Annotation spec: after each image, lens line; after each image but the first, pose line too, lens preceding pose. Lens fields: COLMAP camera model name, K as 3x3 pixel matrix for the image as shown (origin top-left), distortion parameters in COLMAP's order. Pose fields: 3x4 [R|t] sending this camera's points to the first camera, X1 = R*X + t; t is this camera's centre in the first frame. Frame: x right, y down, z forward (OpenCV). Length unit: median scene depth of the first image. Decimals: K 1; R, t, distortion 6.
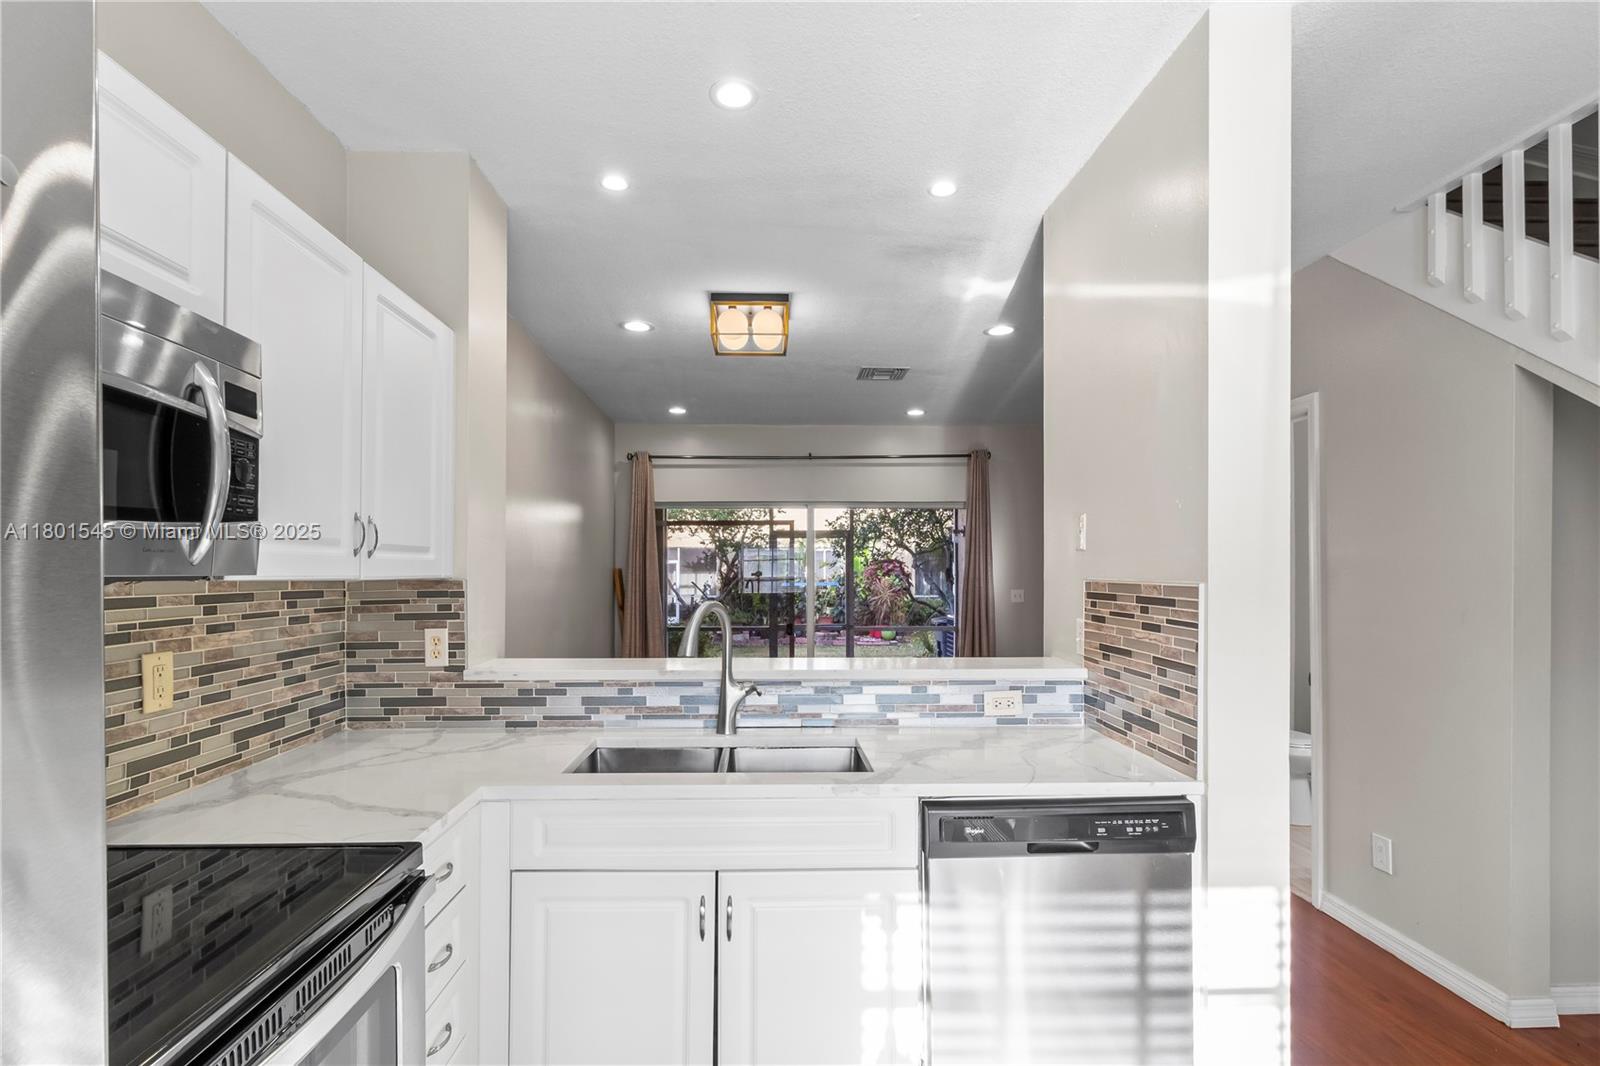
lens RADIAL K [[761.6, 0, 768.5], [0, 761.6, 569.2], [0, 0, 1]] dist [-0.004963, 0.000215]
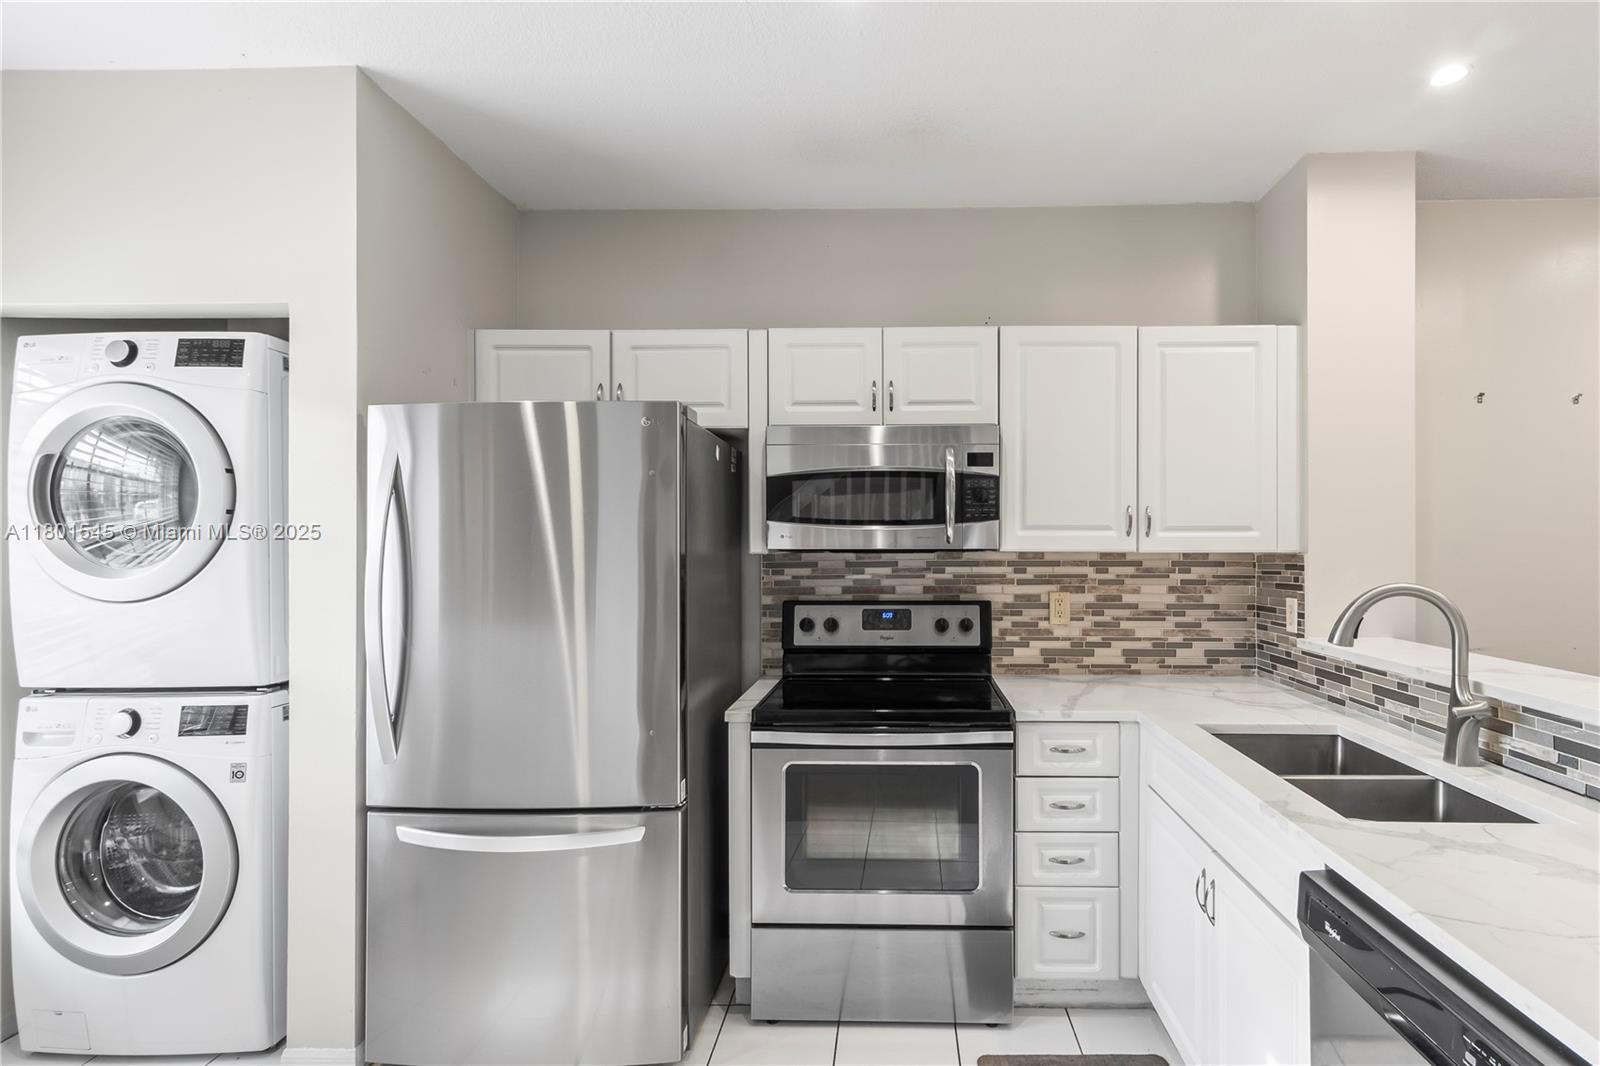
lens RADIAL K [[773.5, 0, 876.3], [0, 773.5, 544.5], [0, 0, 1]] dist [-0.001834, 0.001894]
pose [[-0.045003, 0.001439, -0.998986, 0.719473], [0.004162, 0.999991, 0.001253, -0.004203], [0.998978, -0.004101, -0.045008, 0.448645]]
